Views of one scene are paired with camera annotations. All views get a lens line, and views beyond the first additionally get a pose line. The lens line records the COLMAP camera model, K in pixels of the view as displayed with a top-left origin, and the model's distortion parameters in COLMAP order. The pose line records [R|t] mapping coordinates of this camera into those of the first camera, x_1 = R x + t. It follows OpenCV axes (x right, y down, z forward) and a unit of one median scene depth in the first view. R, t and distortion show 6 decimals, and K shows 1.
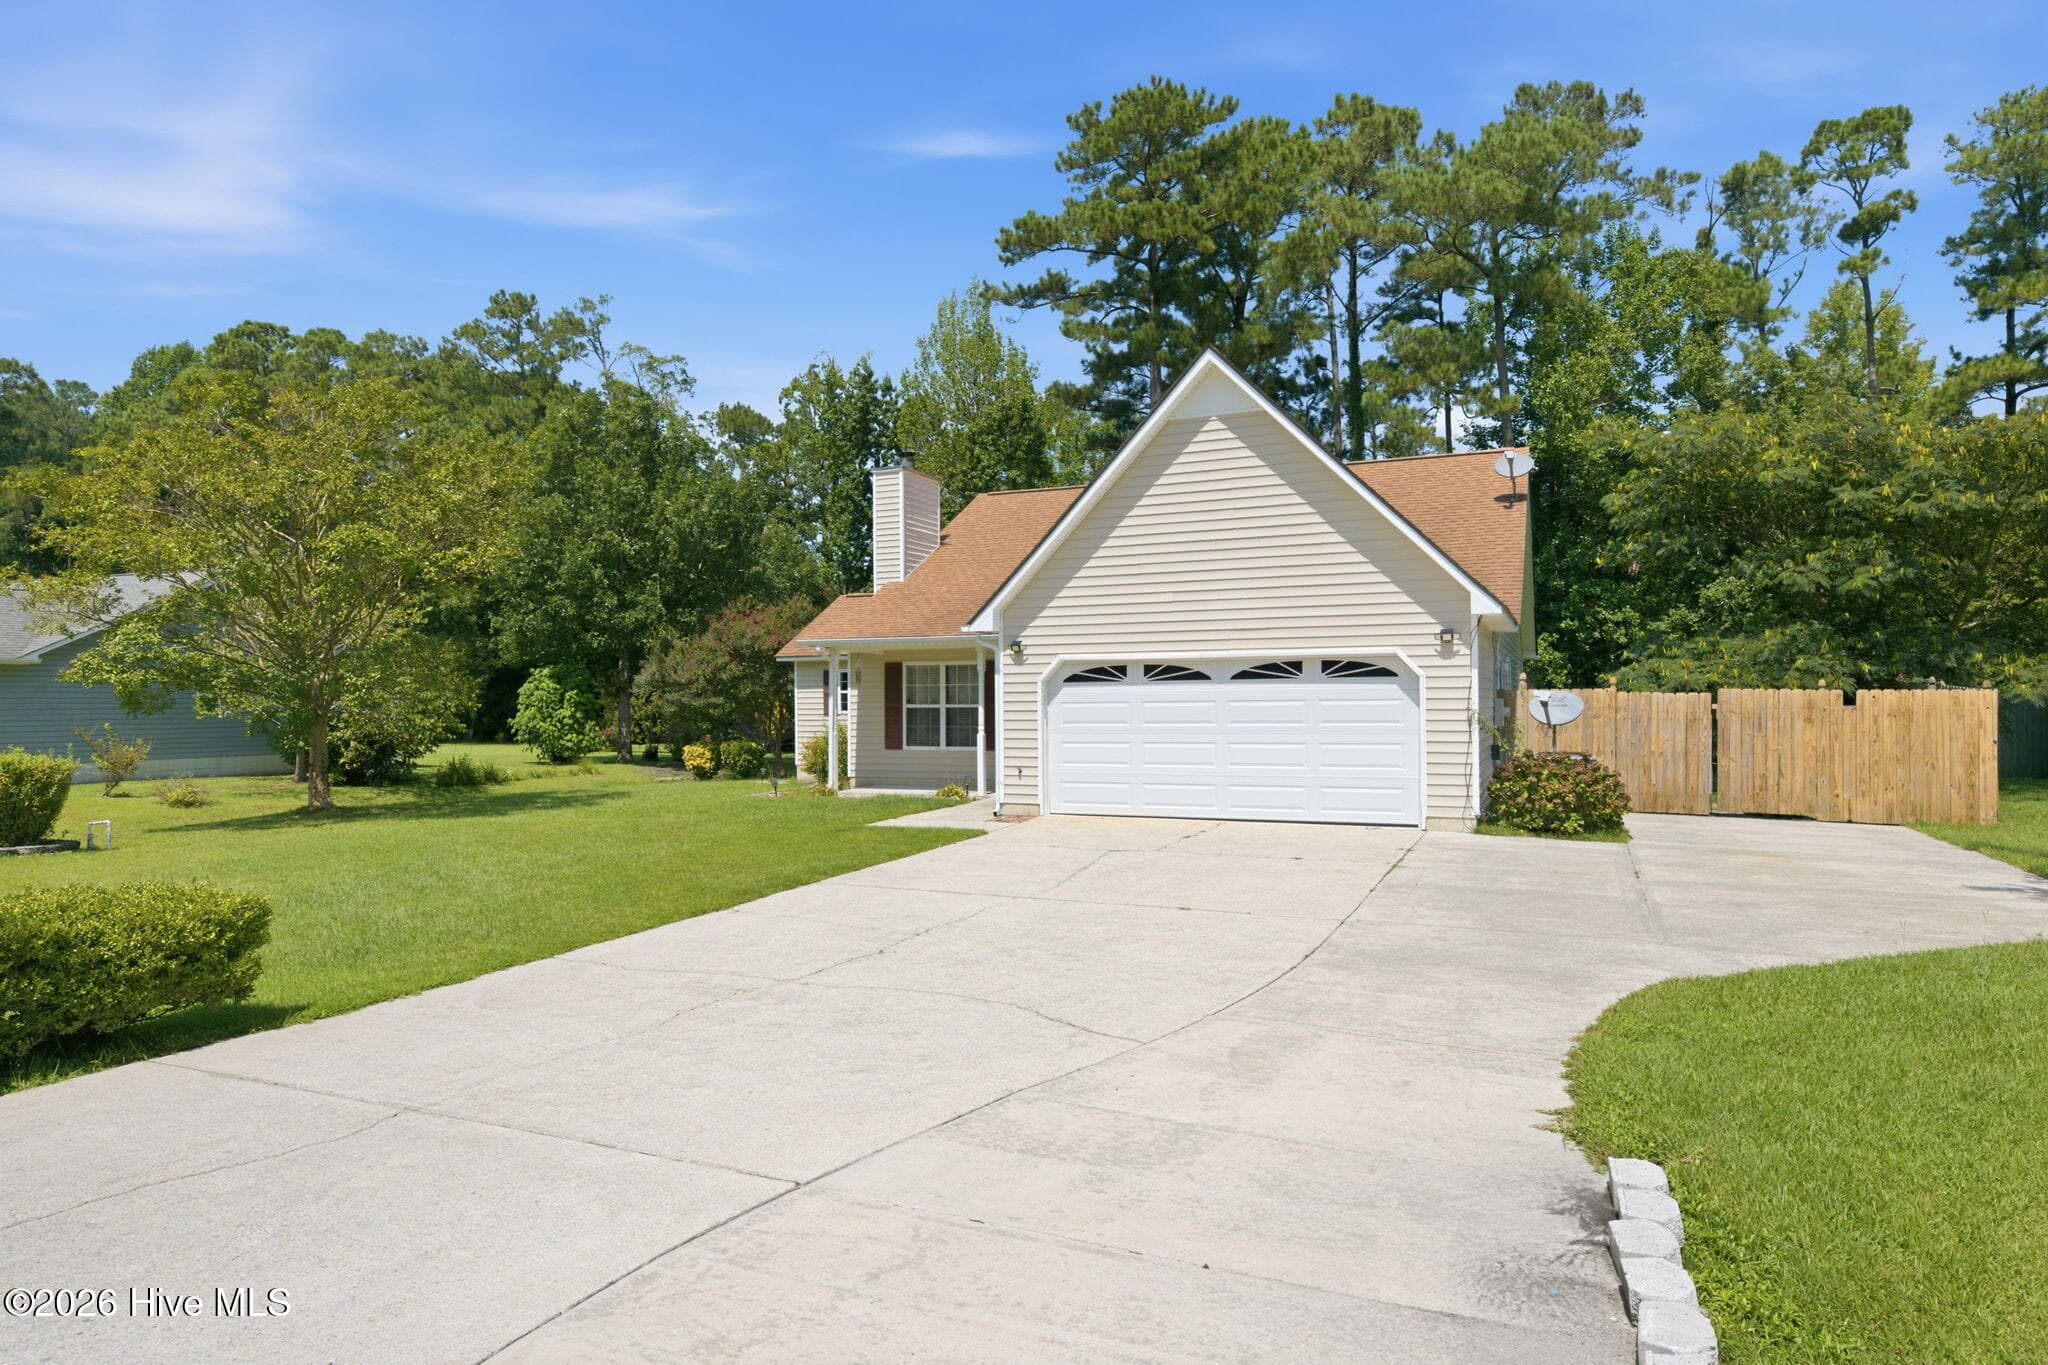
lens RADIAL K [[1210.2, 0, 1024.0], [0, 1210.2, 682.5], [0, 0, 1]] dist [-0.004660, 0.018085]
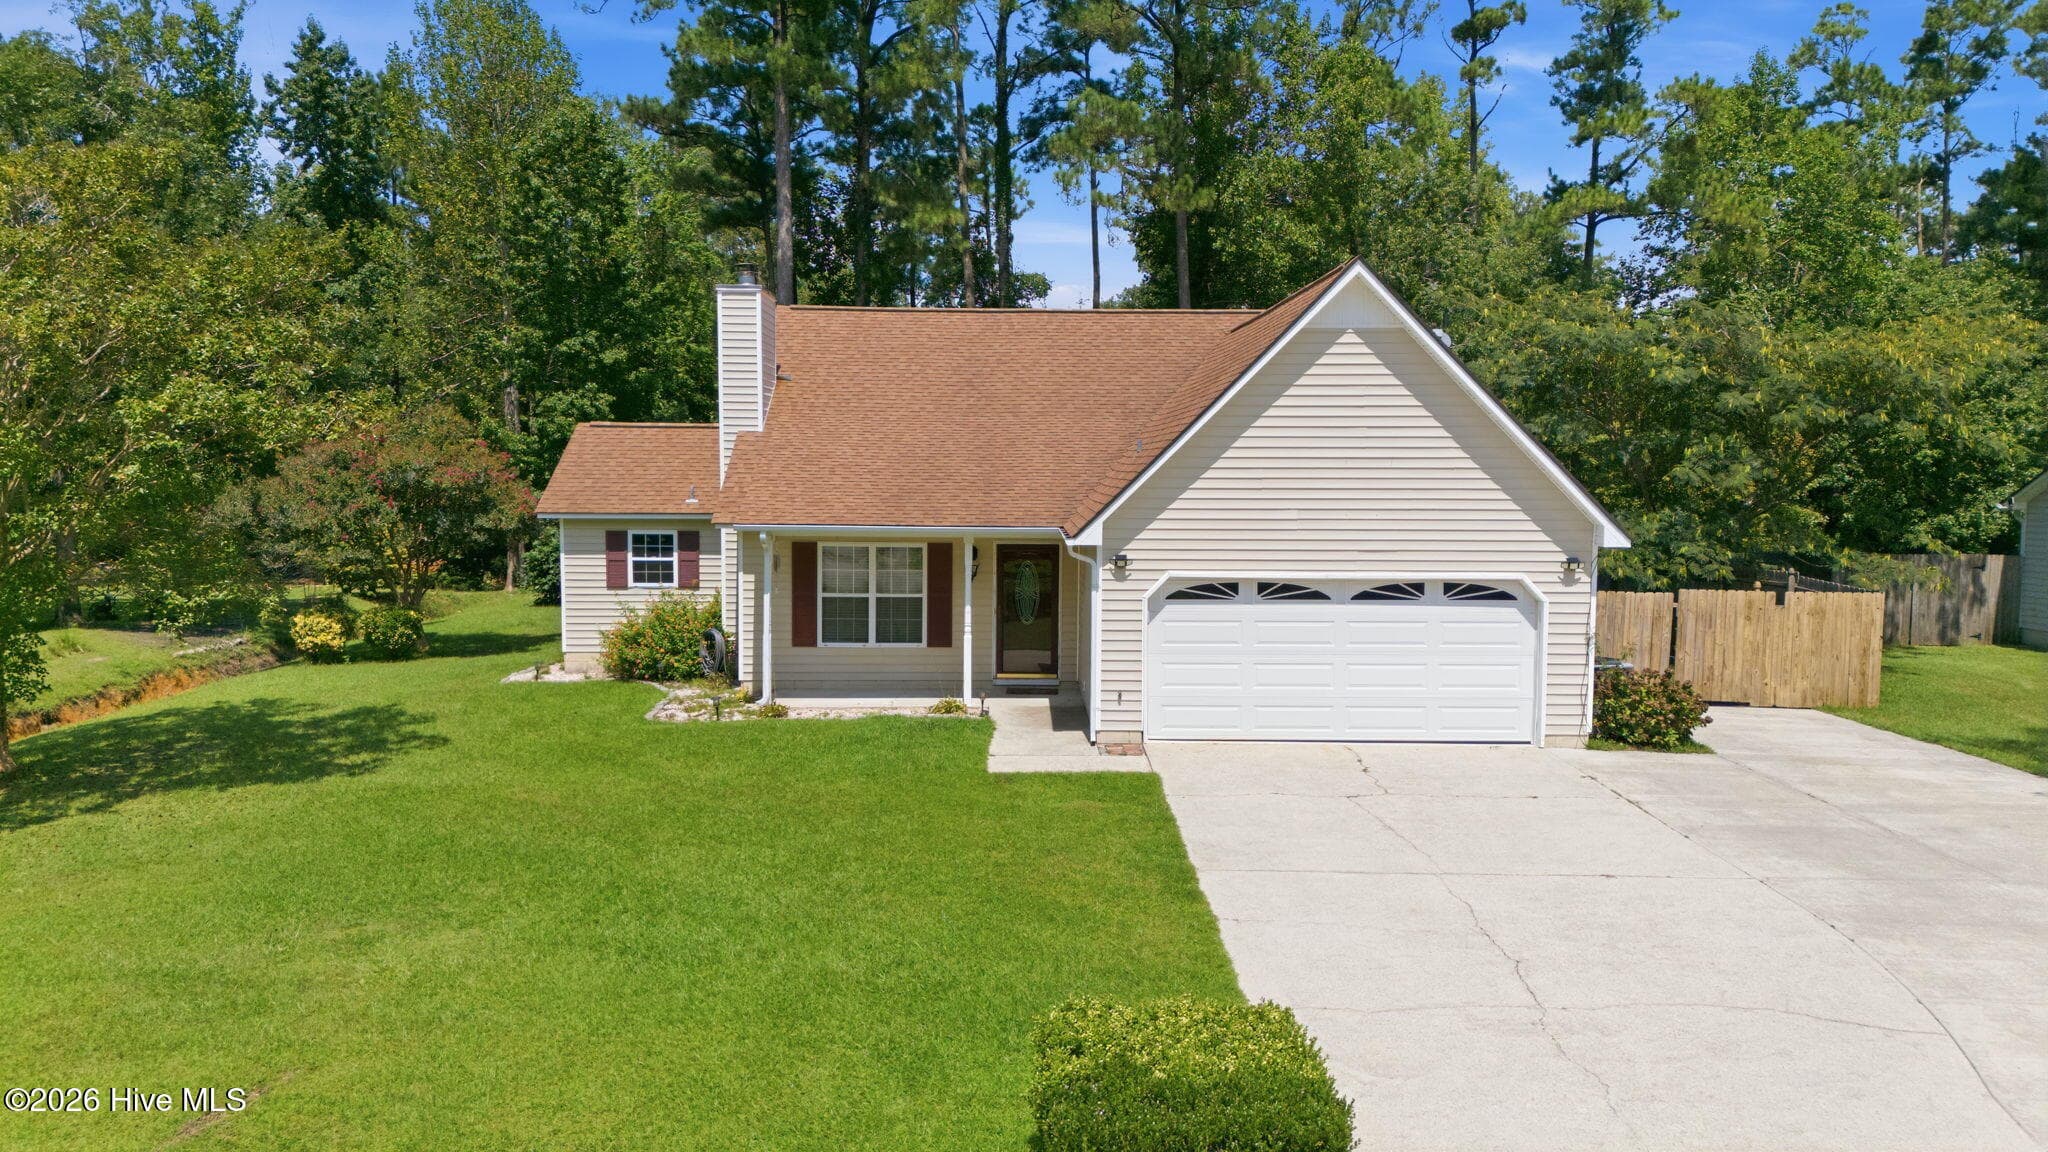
lens RADIAL K [[1518.7, 0, 1024.0], [0, 1518.7, 576.0], [0, 0, 1]] dist [0.087433, -0.089389]
pose [[0.904813, -0.019144, 0.425380, -0.562372], [-0.019030, 0.996173, 0.085311, -0.115450], [-0.425385, -0.085285, 0.900985, -0.001220]]
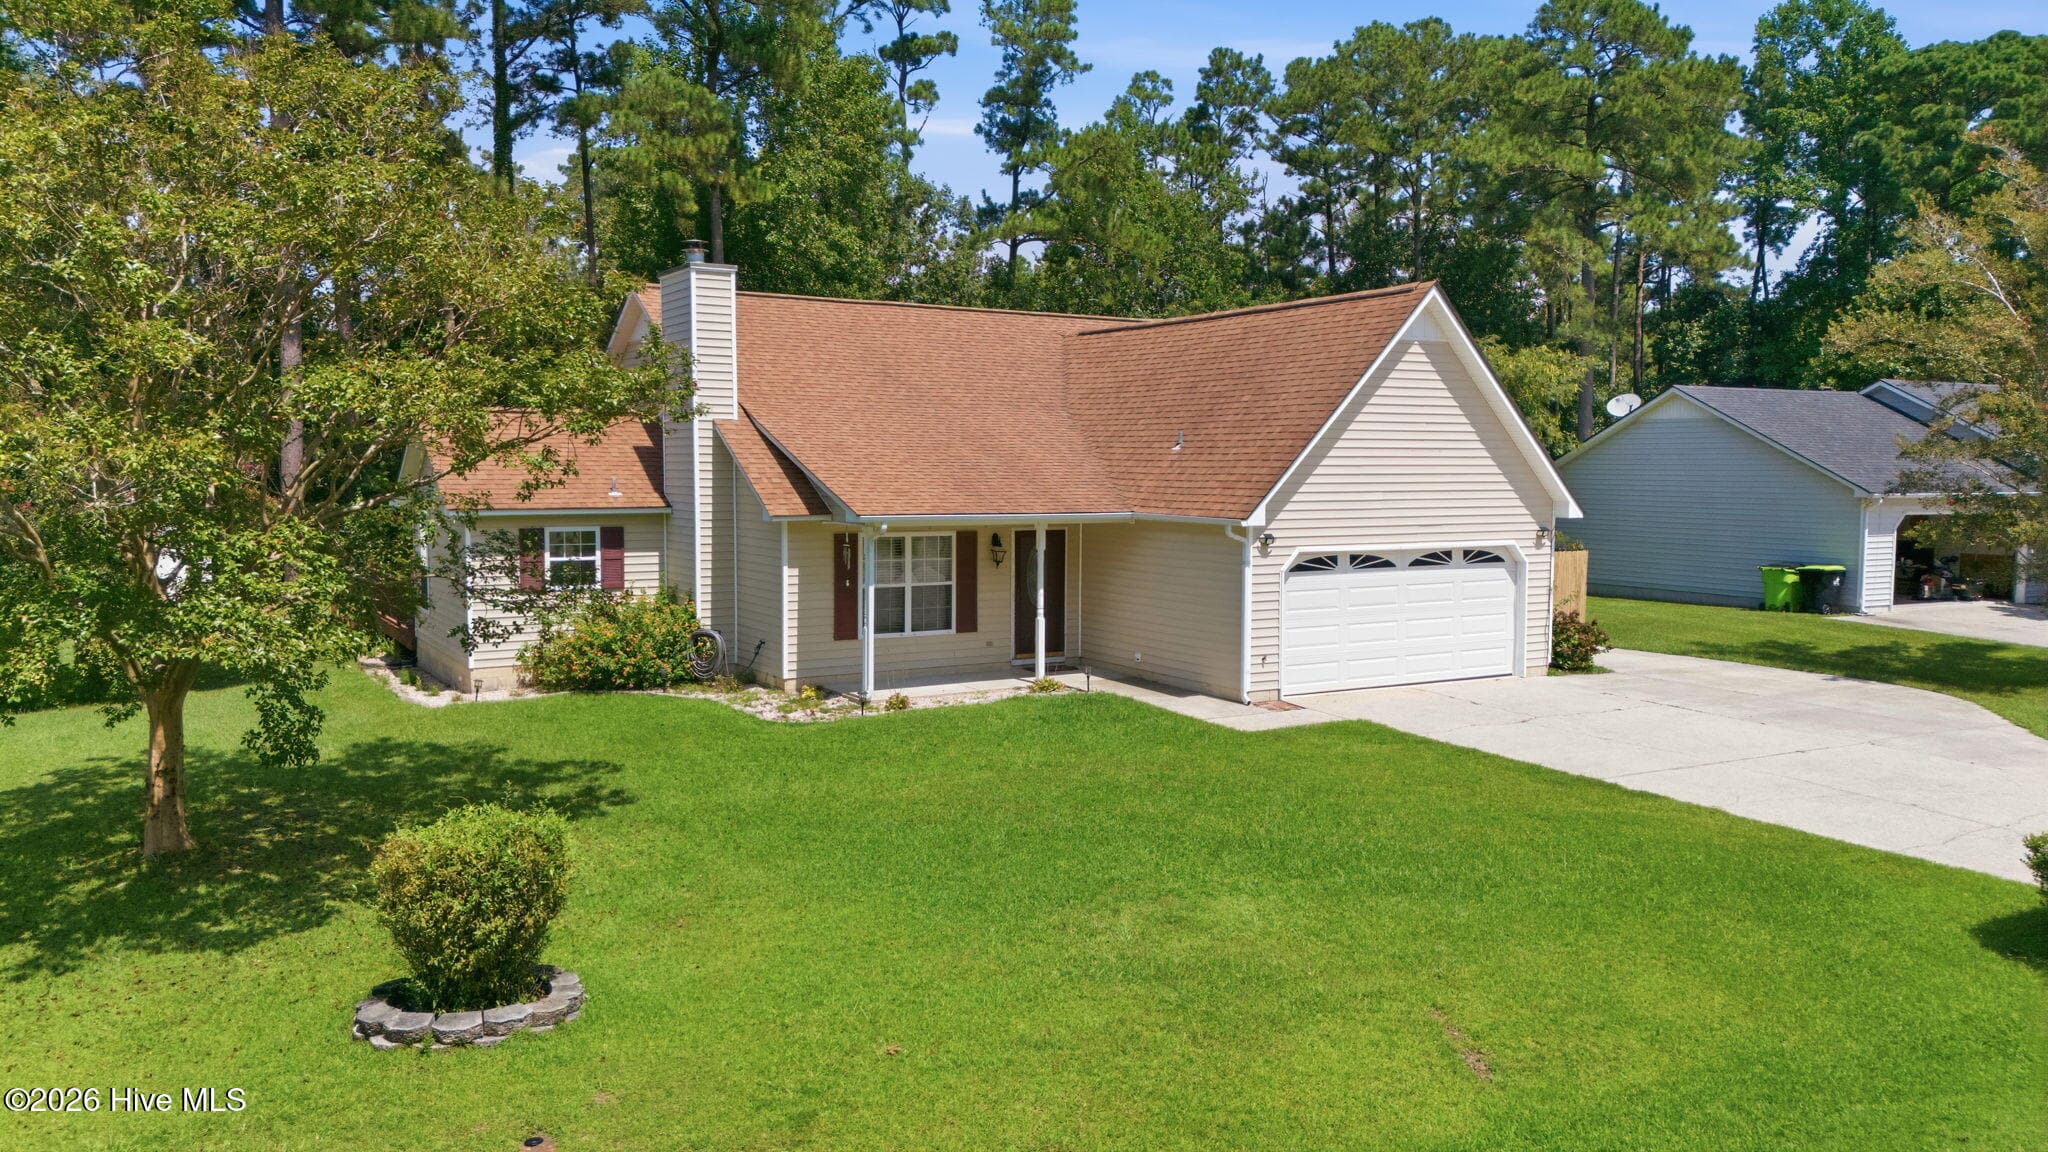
lens RADIAL K [[1518.7, 0, 1024.0], [0, 1518.7, 576.0], [0, 0, 1]] dist [0.087433, -0.089389]
pose [[0.564256, -0.052701, 0.823916, -1.197909], [-0.022534, 0.996606, 0.079179, -0.097145], [-0.825292, -0.063243, 0.561153, 0.445777]]
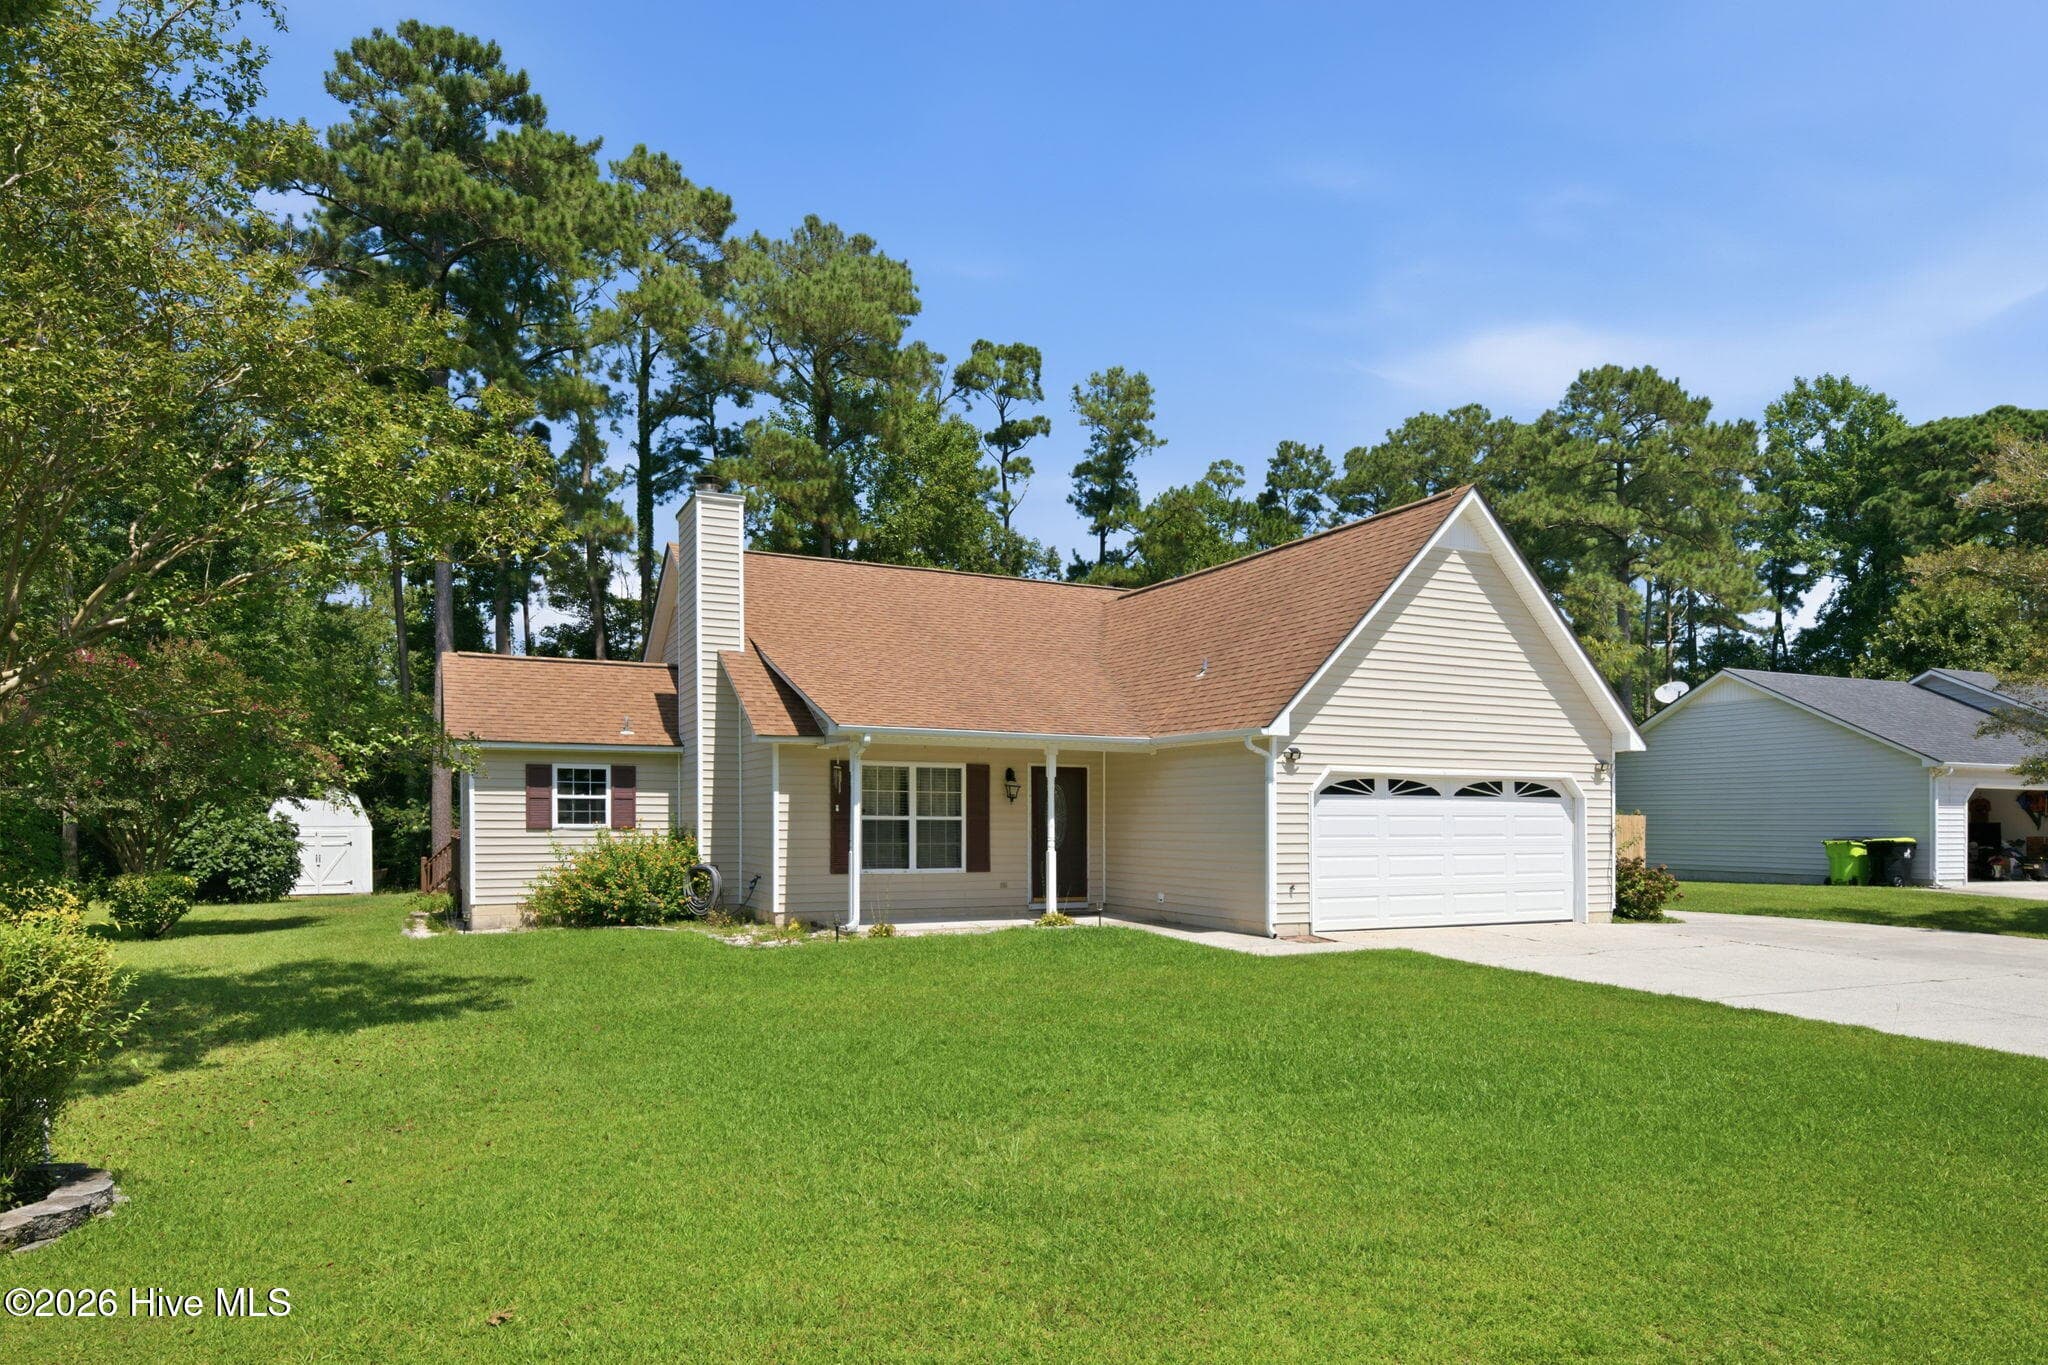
lens RADIAL K [[1263.3, 0, 1027.3], [0, 1263.3, 827.4], [0, 0, 1]] dist [0.002636, 0.001429]
pose [[0.634094, 0.008021, 0.773215, -0.885359], [-0.021282, 0.999748, 0.007082, 0.024188], [-0.772963, -0.020947, 0.634105, 0.547067]]
